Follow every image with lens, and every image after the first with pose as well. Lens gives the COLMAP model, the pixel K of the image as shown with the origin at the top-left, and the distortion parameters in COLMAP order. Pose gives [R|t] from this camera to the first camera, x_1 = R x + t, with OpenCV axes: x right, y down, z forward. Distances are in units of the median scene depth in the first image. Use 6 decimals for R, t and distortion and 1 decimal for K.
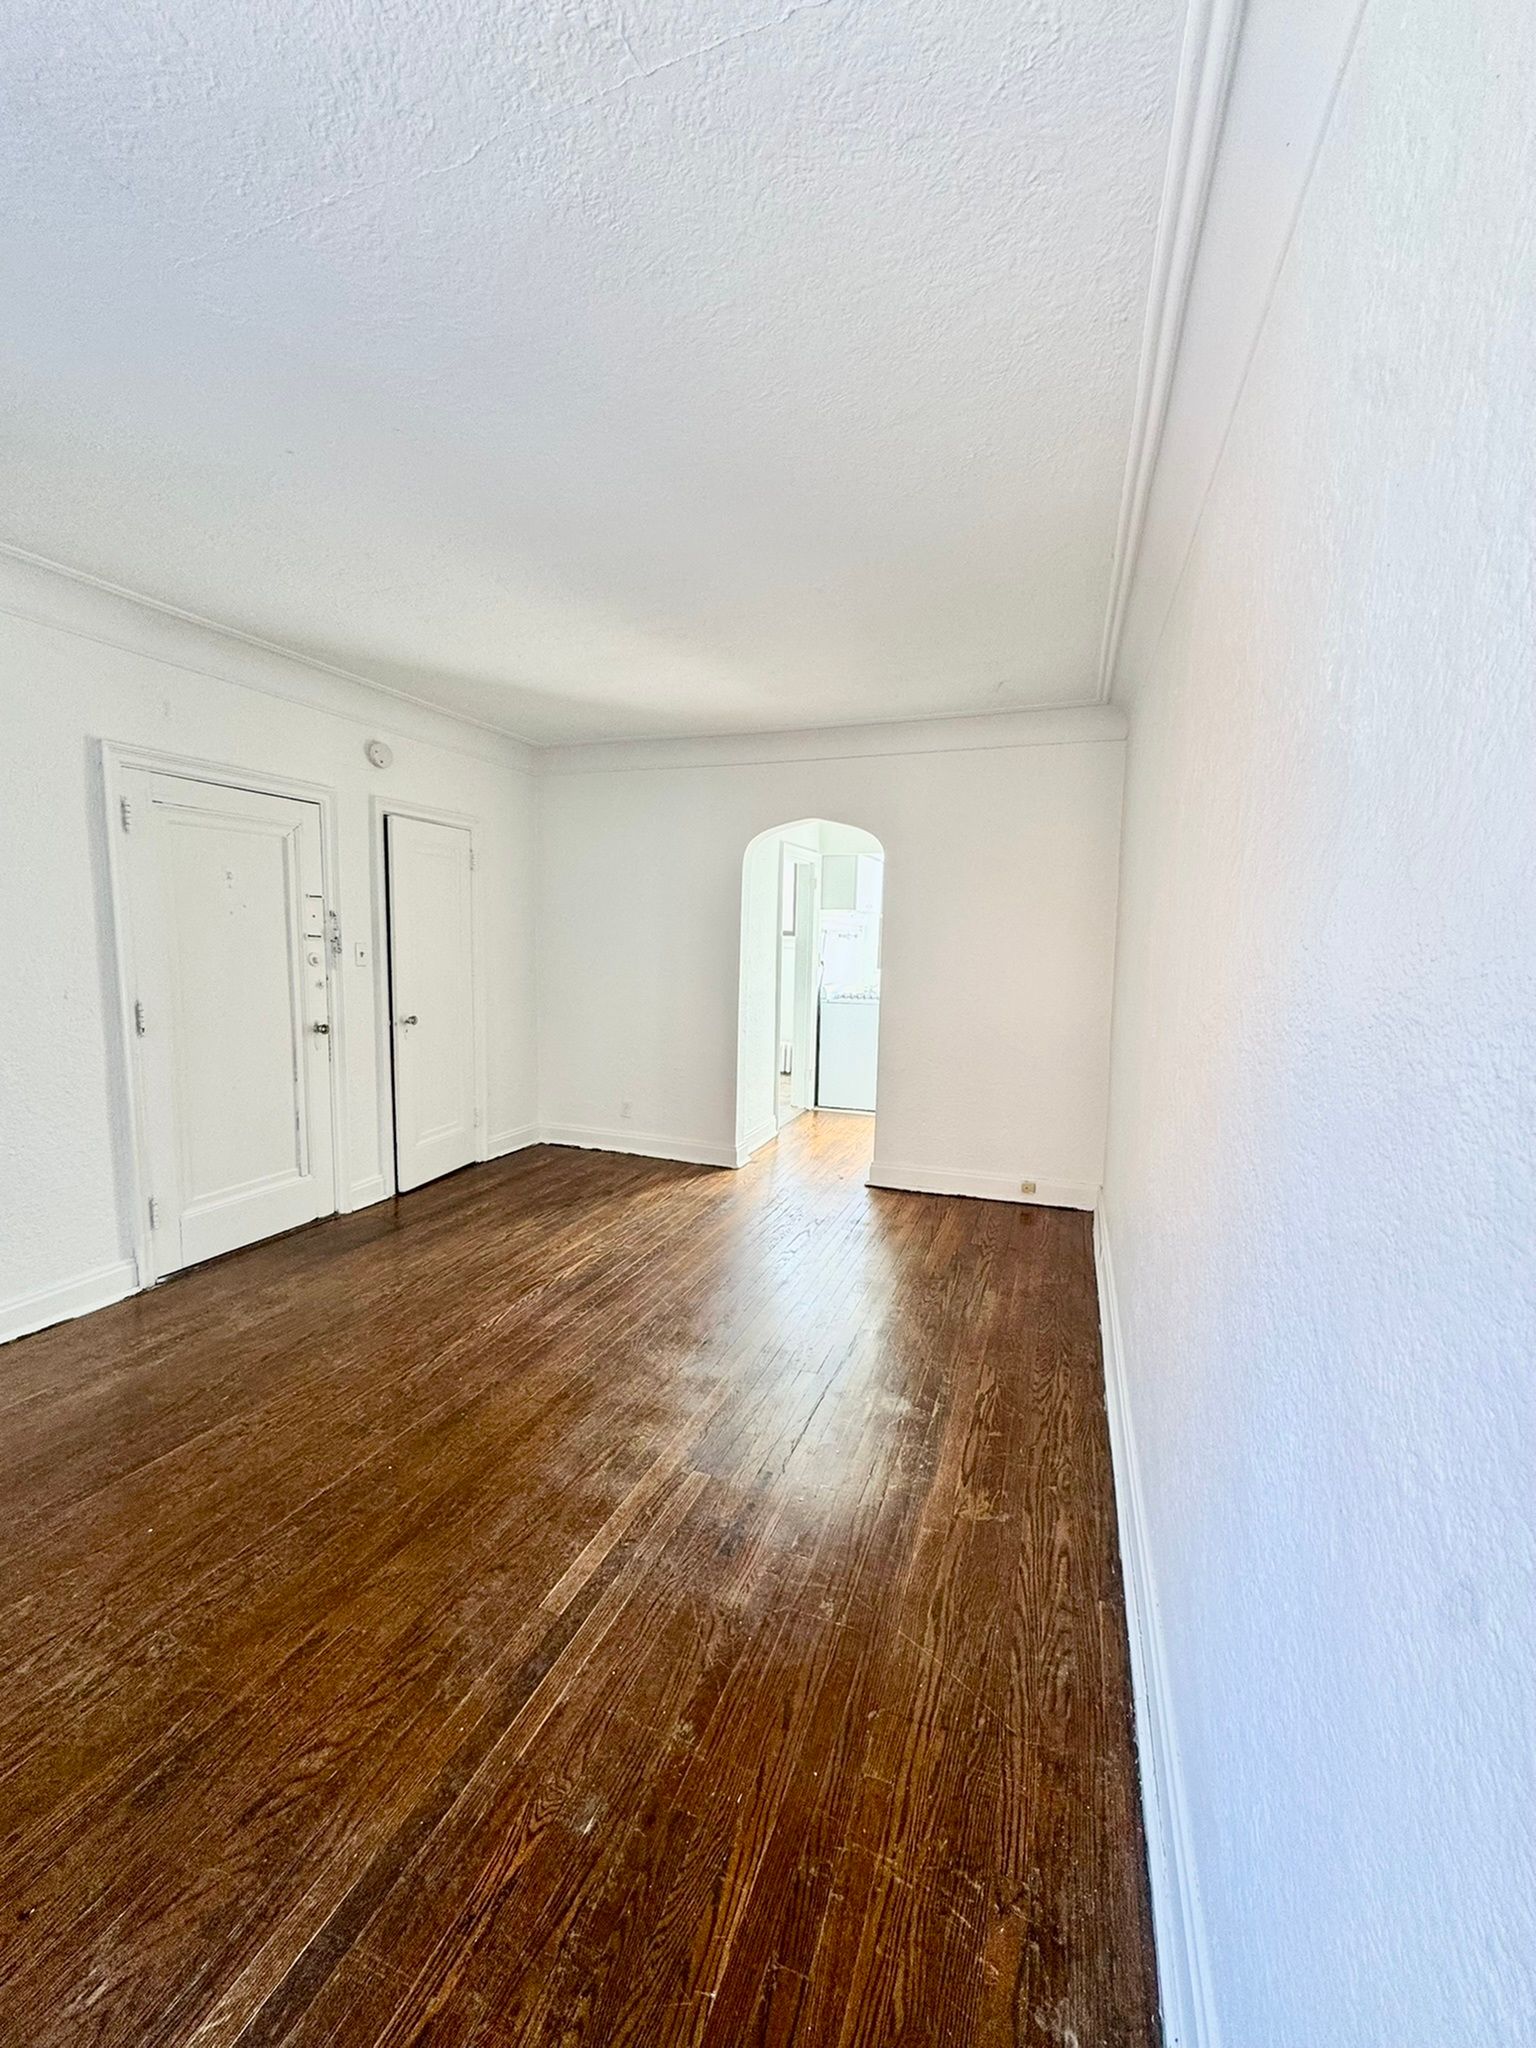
lens RADIAL K [[821.5, 0, 768.0], [0, 821.5, 1029.9], [0, 0, 1]] dist [-0.000472, -0.000073]
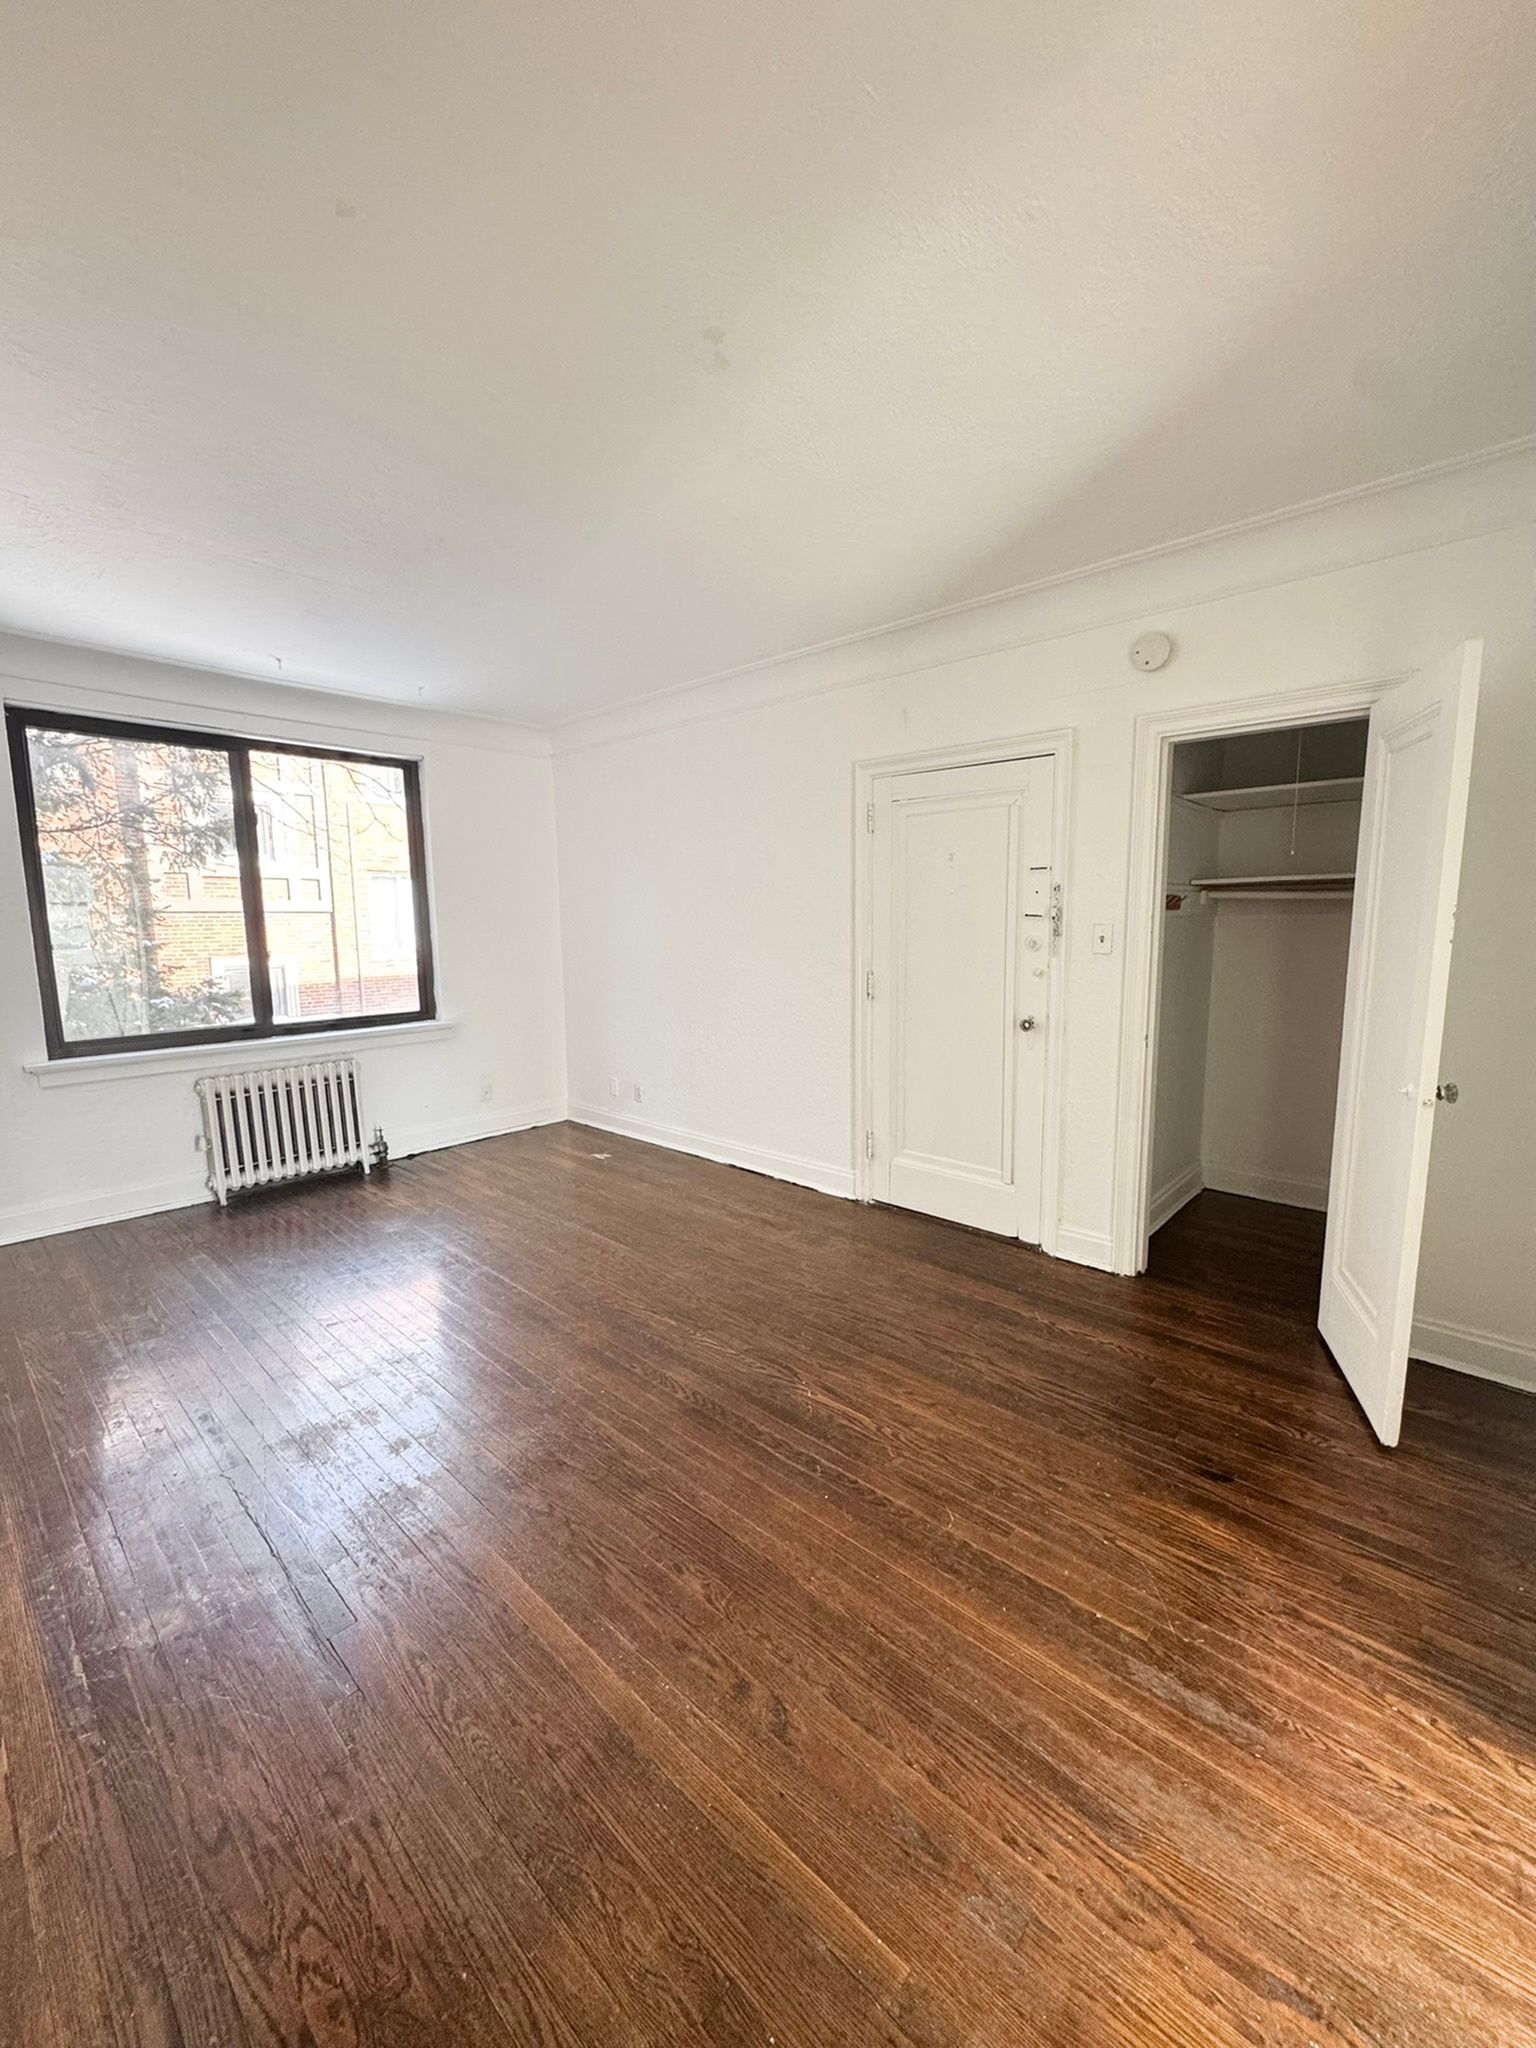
lens RADIAL K [[821.5, 0, 770.4], [0, 821.5, 1023.8], [0, 0, 1]] dist [-0.000472, -0.000073]
pose [[-0.386622, 0.103654, -0.916395, 0.345964], [-0.104062, 0.982415, 0.155025, -0.108112], [0.916349, 0.155298, -0.369036, 1.090005]]
